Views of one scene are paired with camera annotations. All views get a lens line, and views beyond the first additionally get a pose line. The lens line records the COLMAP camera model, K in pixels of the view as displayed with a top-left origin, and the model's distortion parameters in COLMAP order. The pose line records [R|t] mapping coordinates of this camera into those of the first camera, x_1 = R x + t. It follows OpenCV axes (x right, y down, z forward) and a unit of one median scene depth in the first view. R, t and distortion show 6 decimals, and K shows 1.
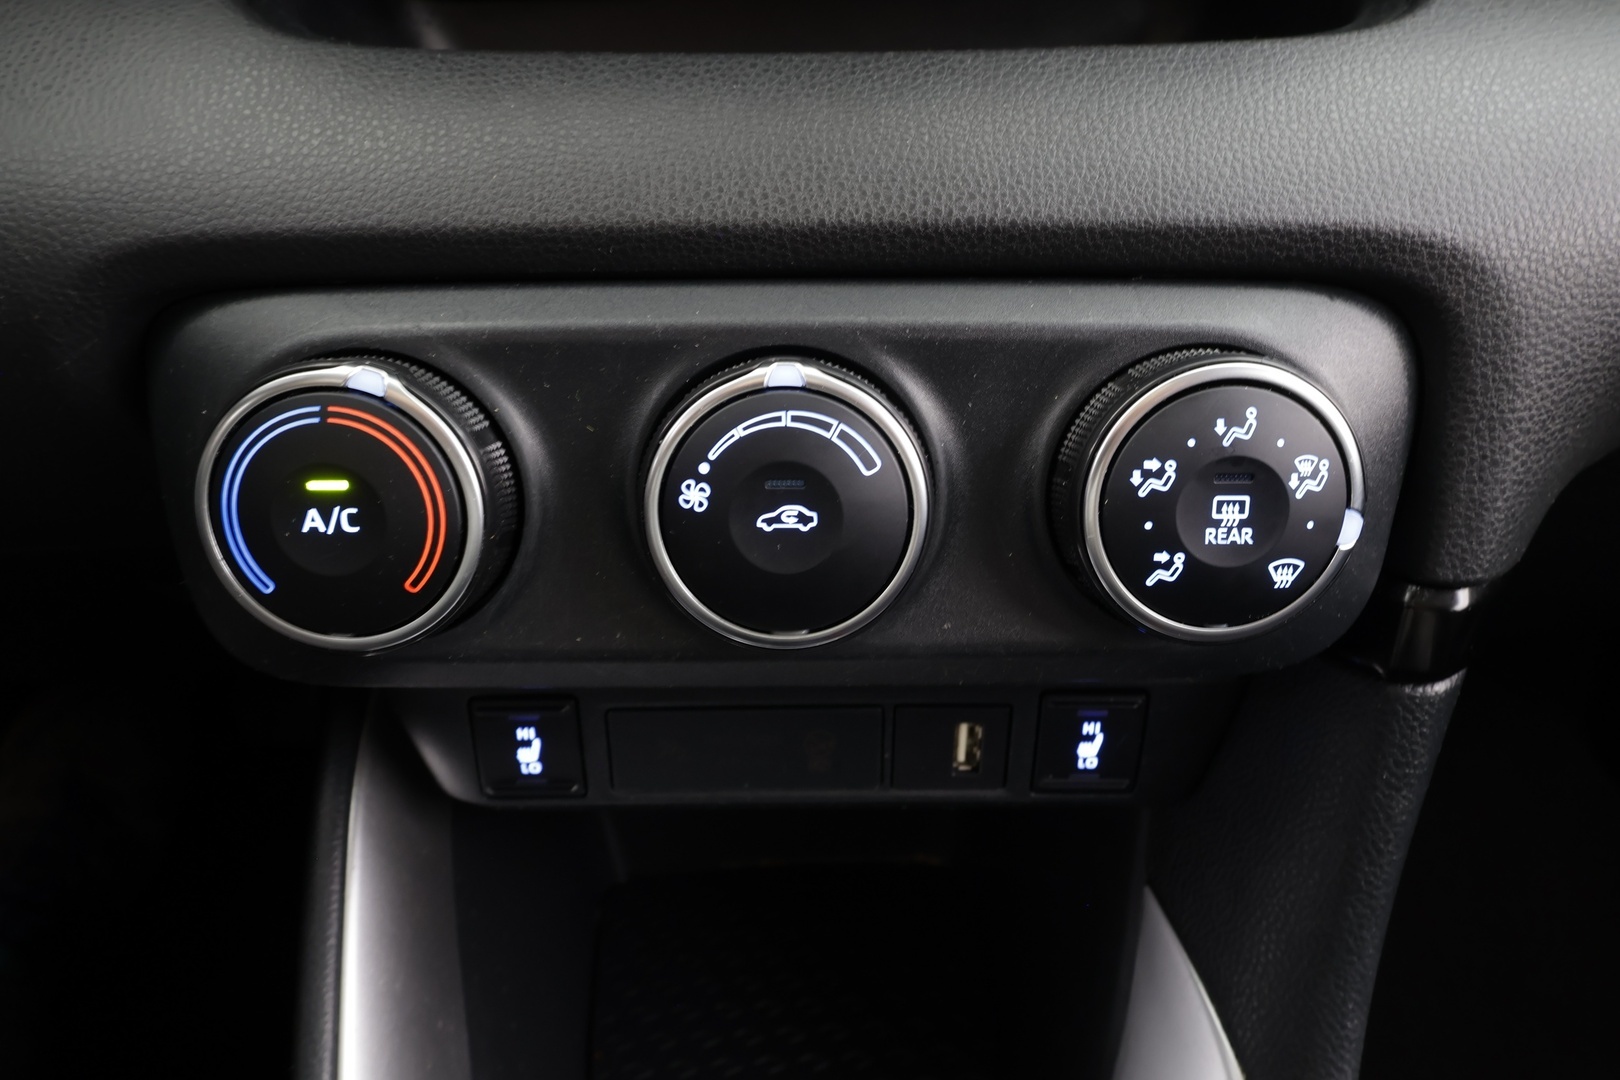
lens RADIAL K [[1048.0, 0, 810.0], [0, 1048.0, 540.0], [0, 0, 1]] dist [0.002368, -0.000922]
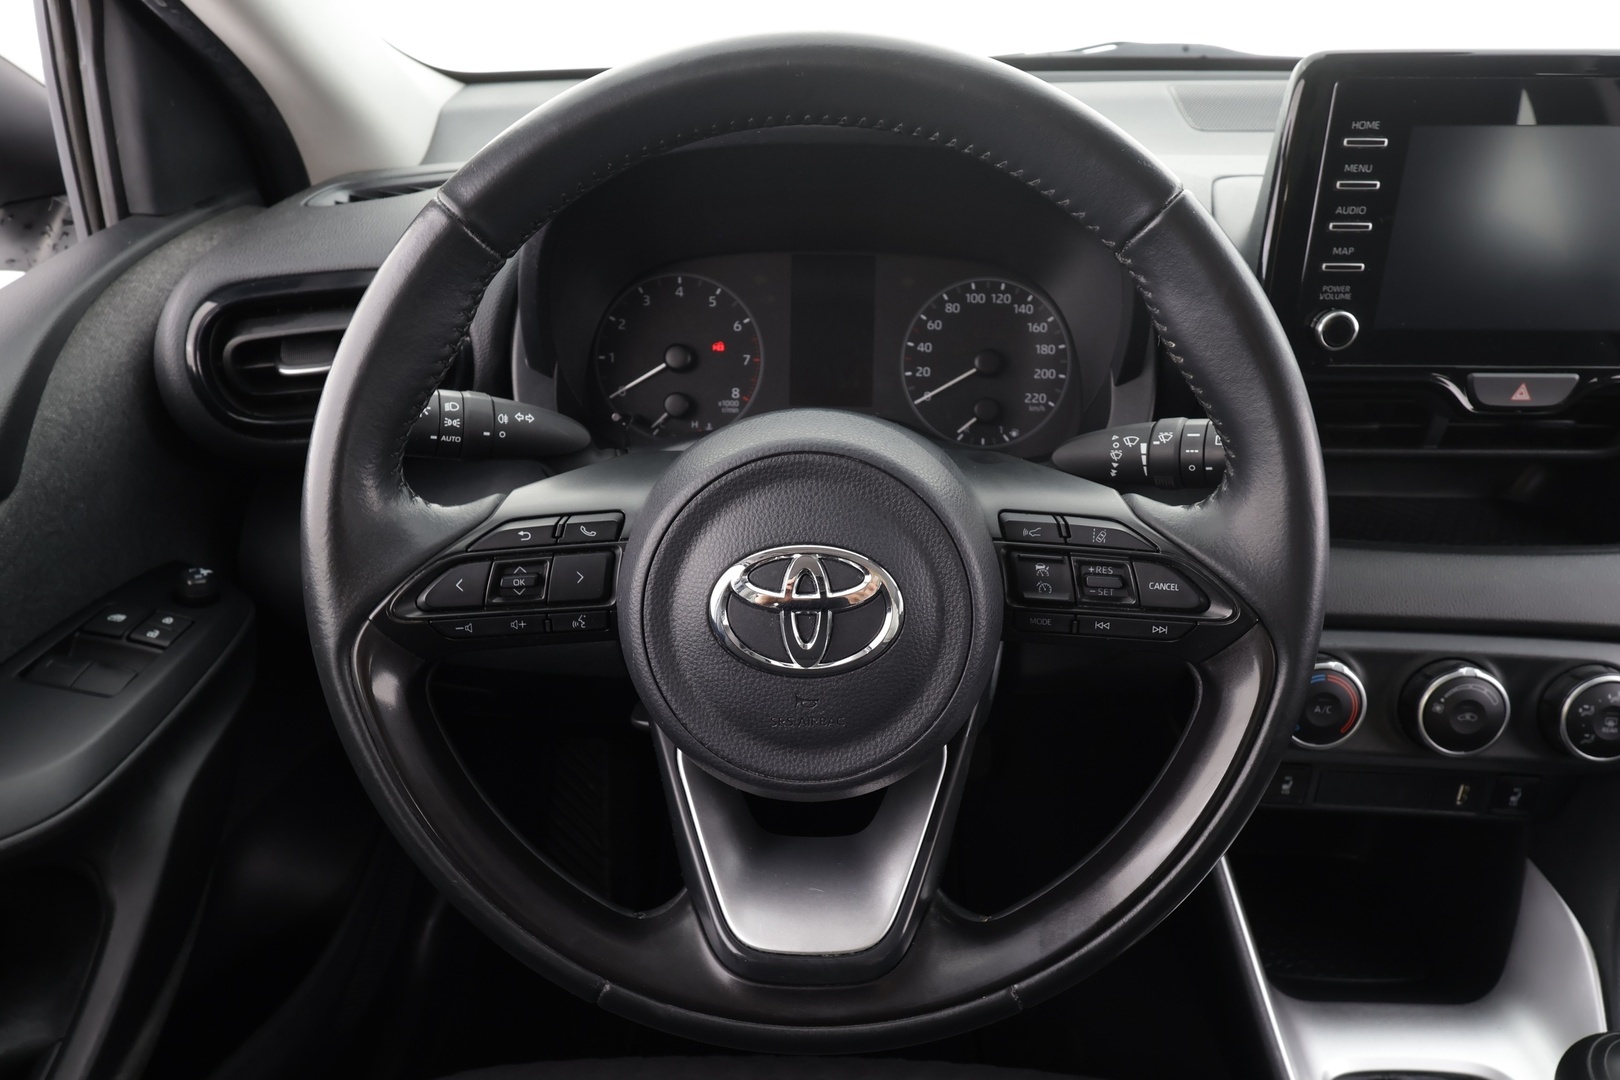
lens RADIAL K [[1048.0, 0, 810.0], [0, 1048.0, 540.0], [0, 0, 1]] dist [0.002368, -0.000922]
pose [[0.997005, 0.050413, -0.058645, -1.822614], [-0.053050, 0.997609, -0.044302, -0.304104], [0.056271, 0.047281, 0.997295, -2.282393]]
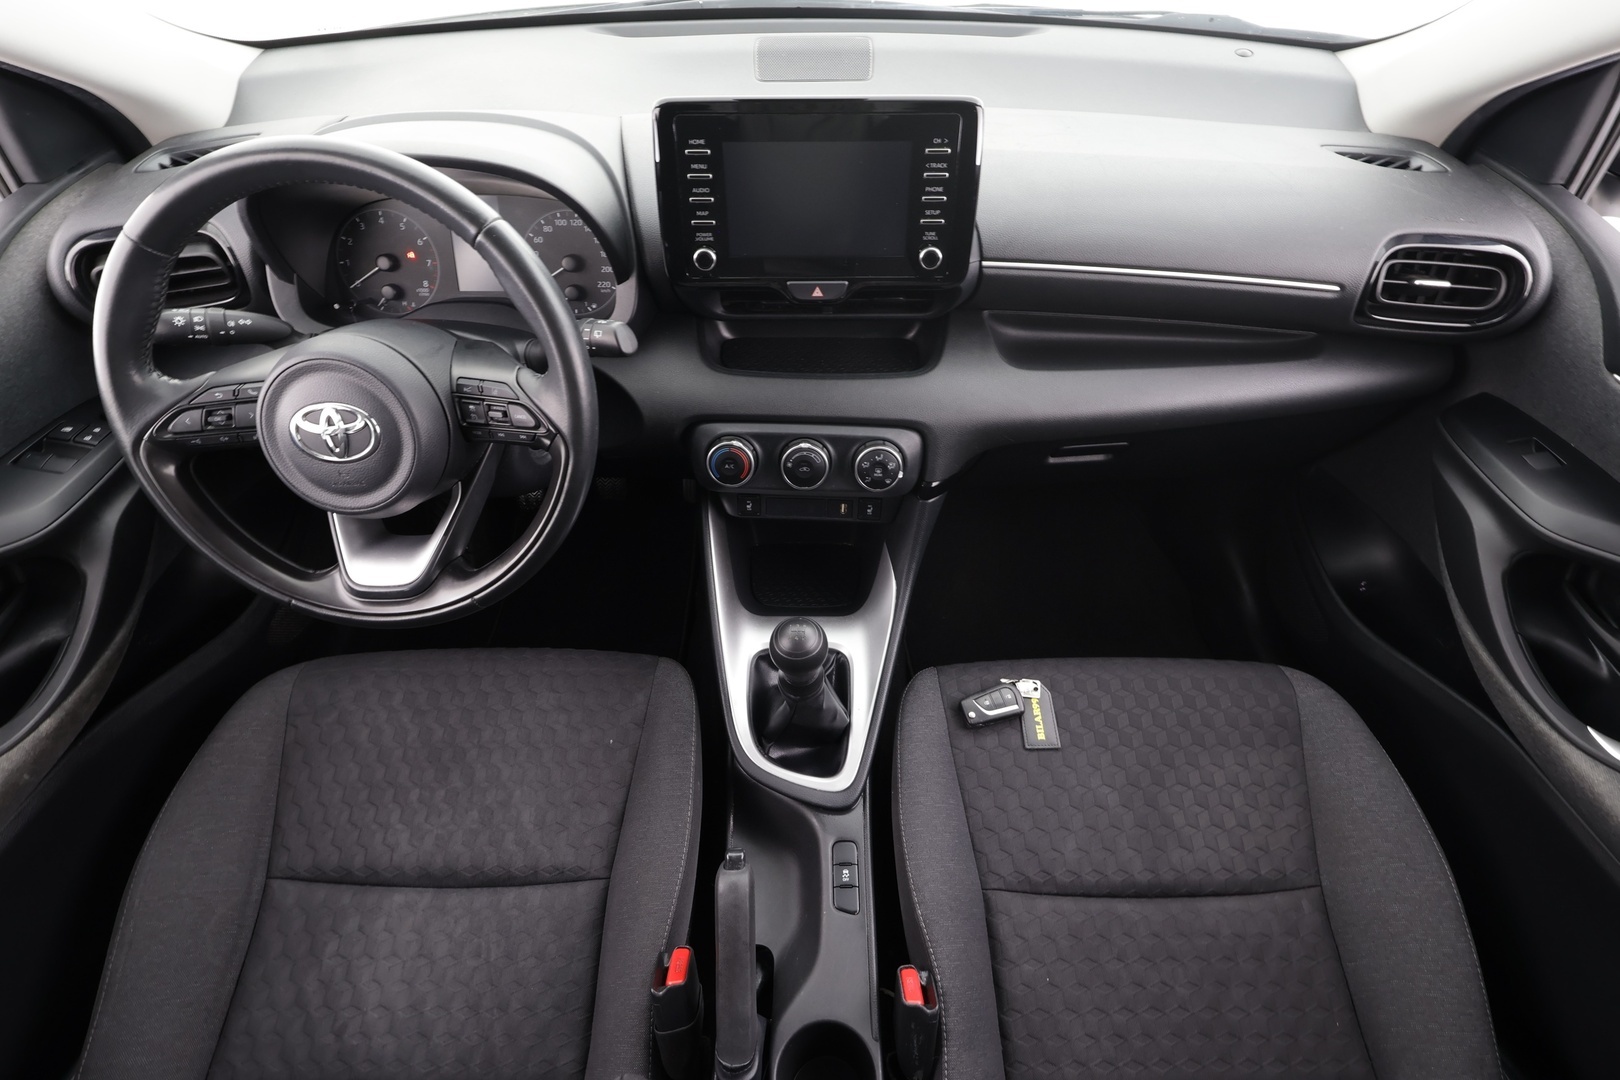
lens RADIAL K [[825.9, 0, 810.0], [0, 825.9, 540.0], [0, 0, 1]] dist [-0.001086, 0.000247]
pose [[0.998515, 0.045204, -0.030403, 0.167893], [-0.037340, 0.974278, 0.222233, -0.665730], [0.039666, -0.220768, 0.974519, -3.644519]]
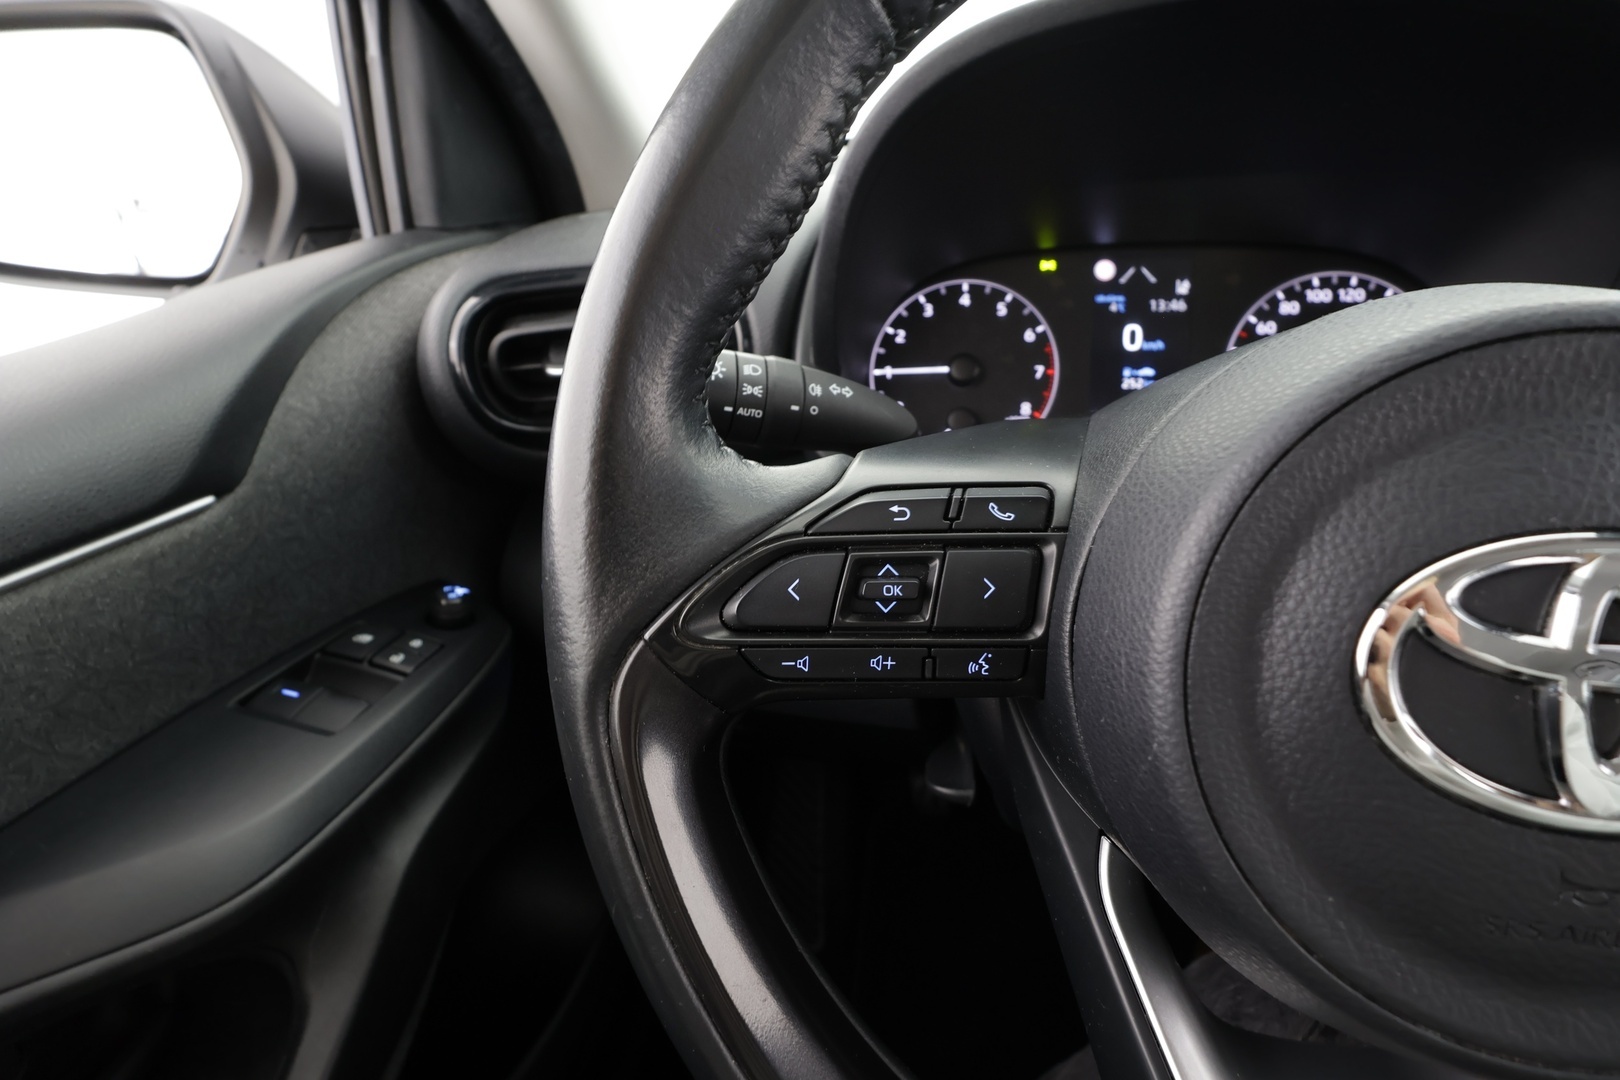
lens RADIAL K [[749.2, 0, 810.0], [0, 749.2, 540.0], [0, 0, 1]] dist [-0.004645, -0.000014]
pose [[0.976053, 0.060889, -0.208838, -2.475577], [-0.084382, 0.990834, -0.105488, -0.253436], [0.200501, 0.120584, 0.972244, -1.020960]]
